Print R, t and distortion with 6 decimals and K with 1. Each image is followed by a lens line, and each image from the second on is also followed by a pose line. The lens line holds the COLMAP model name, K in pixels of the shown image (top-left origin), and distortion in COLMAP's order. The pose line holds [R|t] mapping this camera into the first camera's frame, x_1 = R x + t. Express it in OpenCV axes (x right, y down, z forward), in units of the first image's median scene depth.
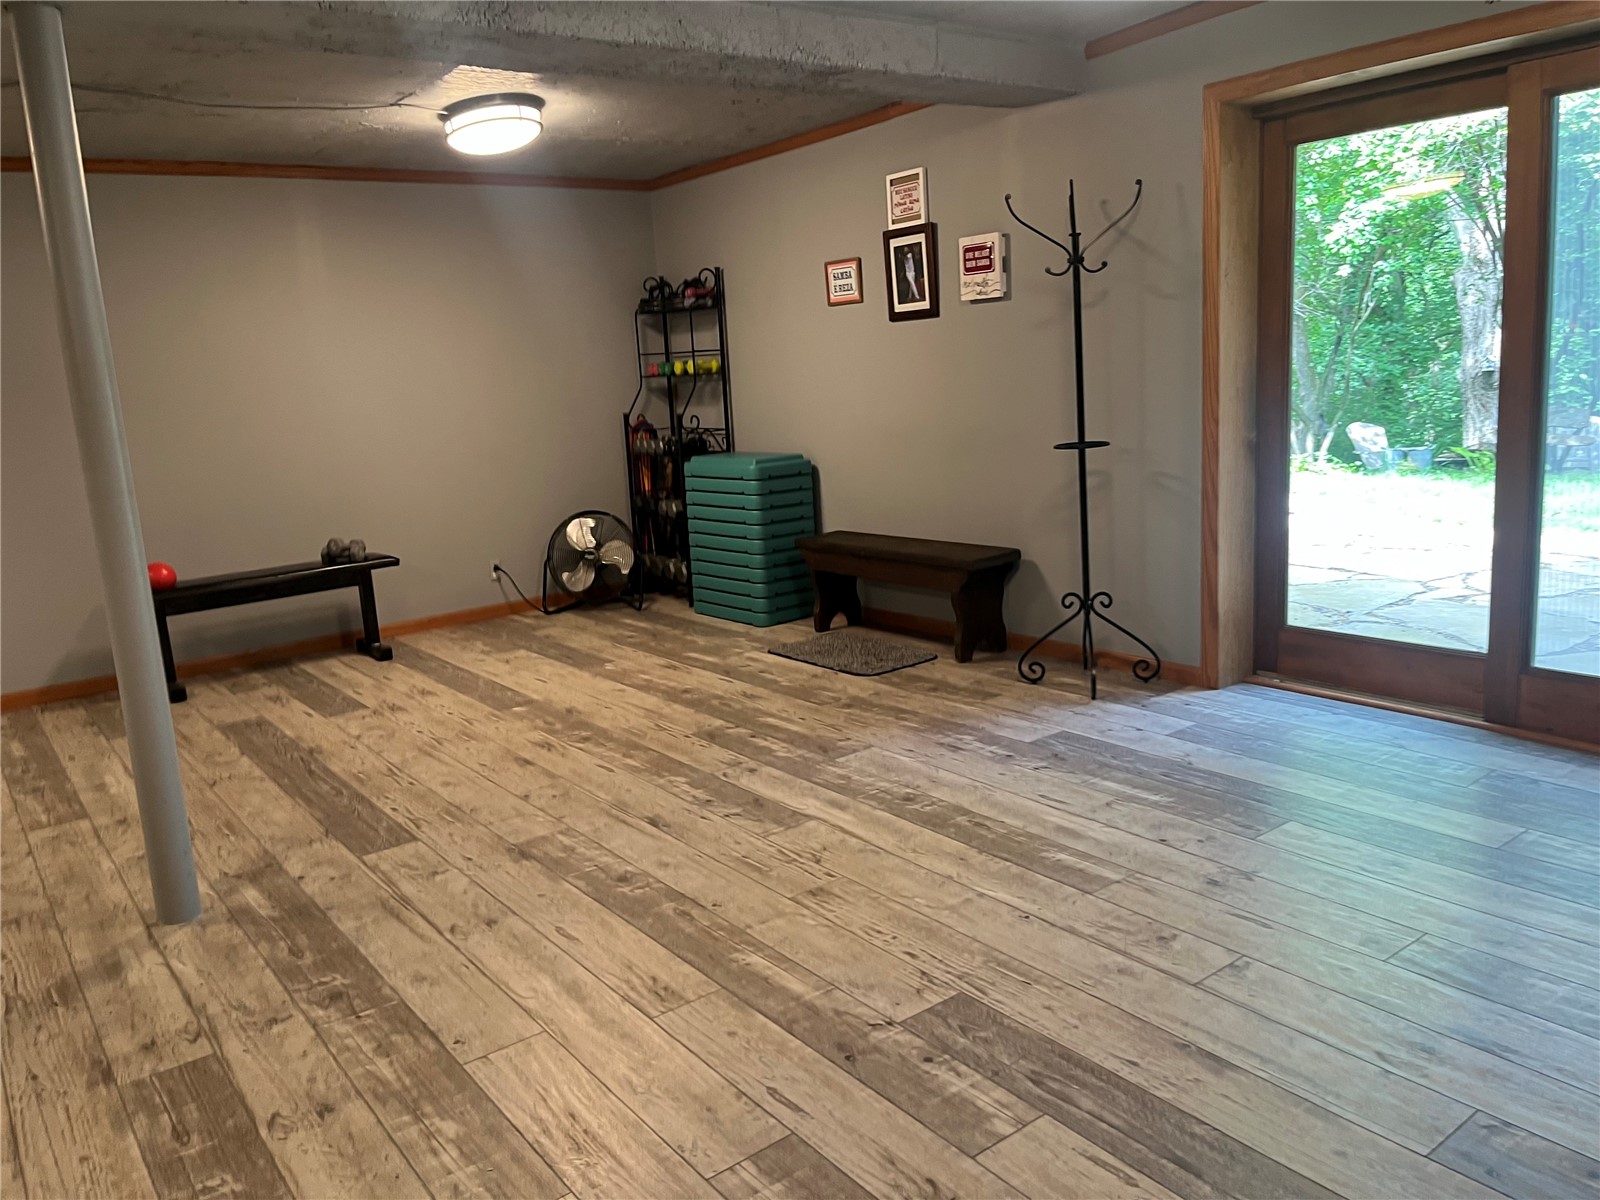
lens RADIAL K [[1217.3, 0, 786.2], [0, 1217.3, 587.7], [0, 0, 1]] dist [0.046132, -0.028213]
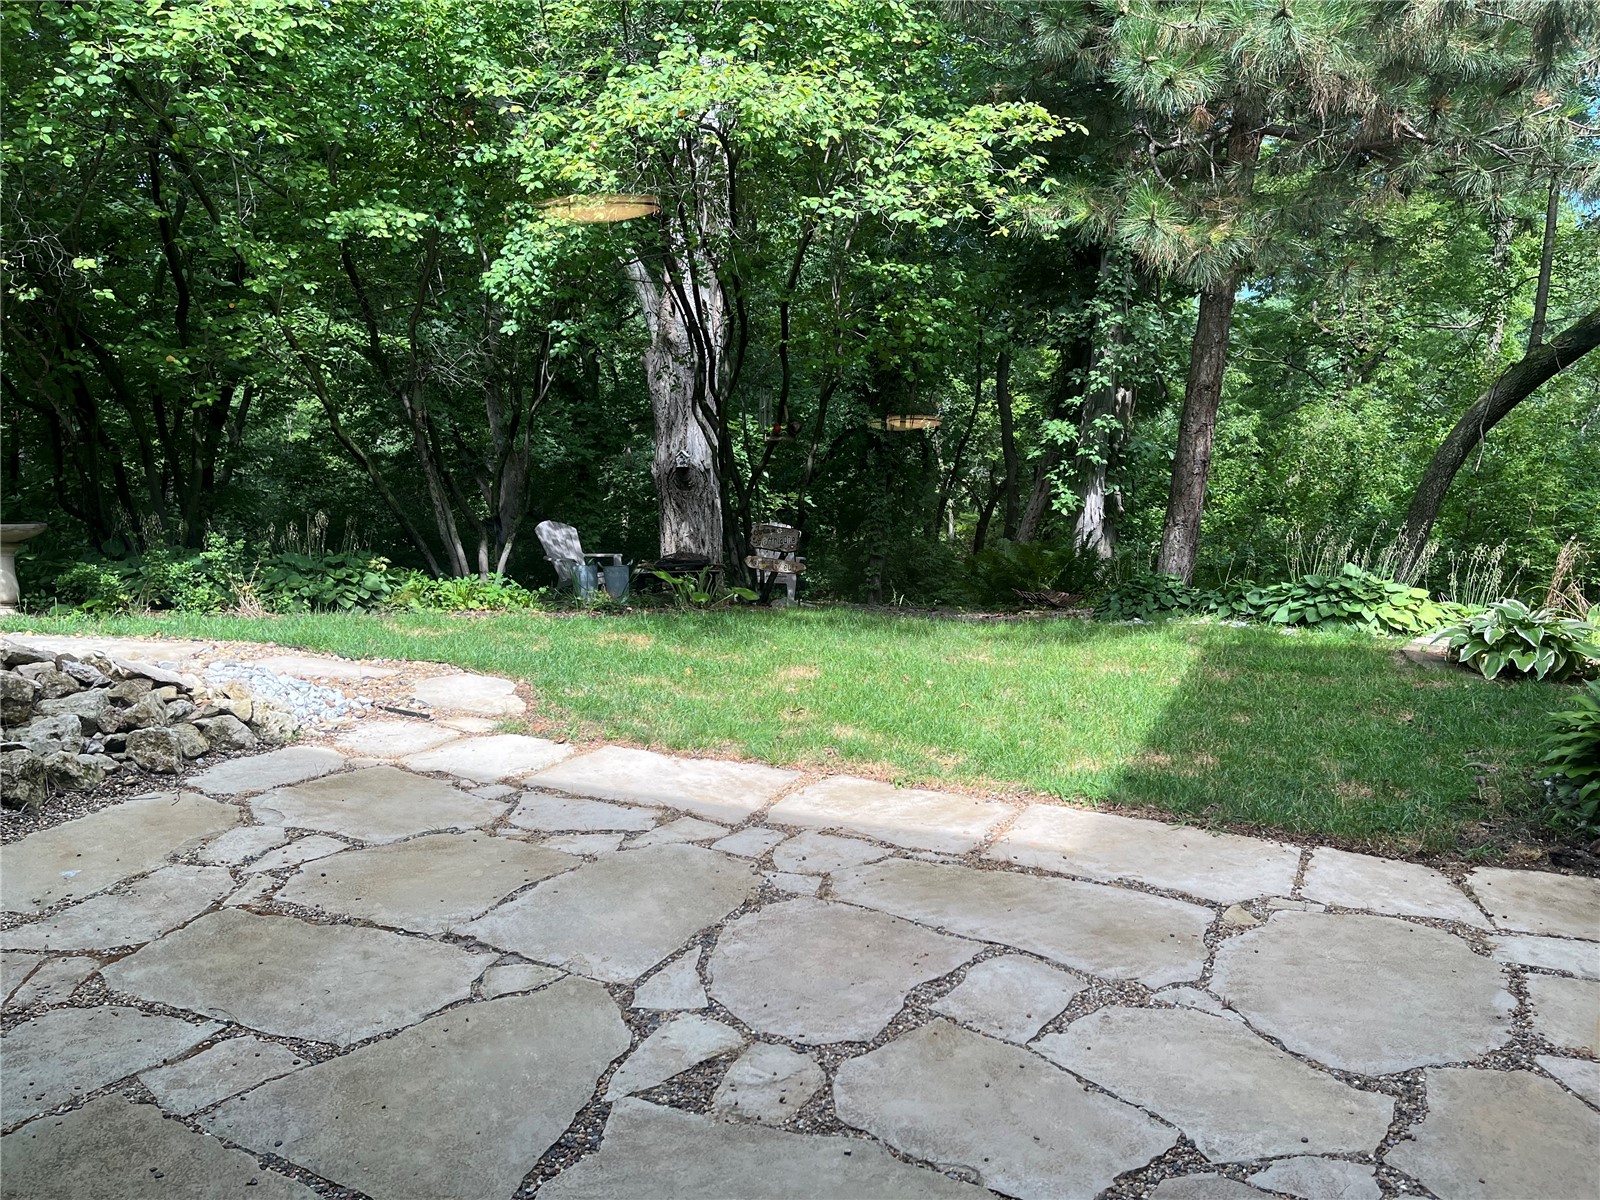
lens RADIAL K [[1217.3, 0, 793.5], [0, 1217.3, 606.1], [0, 0, 1]] dist [0.046132, -0.028213]
pose [[0.816168, -0.019733, 0.577477, 0.173801], [0.036678, 0.999170, -0.017696, -0.077815], [-0.576649, 0.035623, 0.816215, 0.331046]]
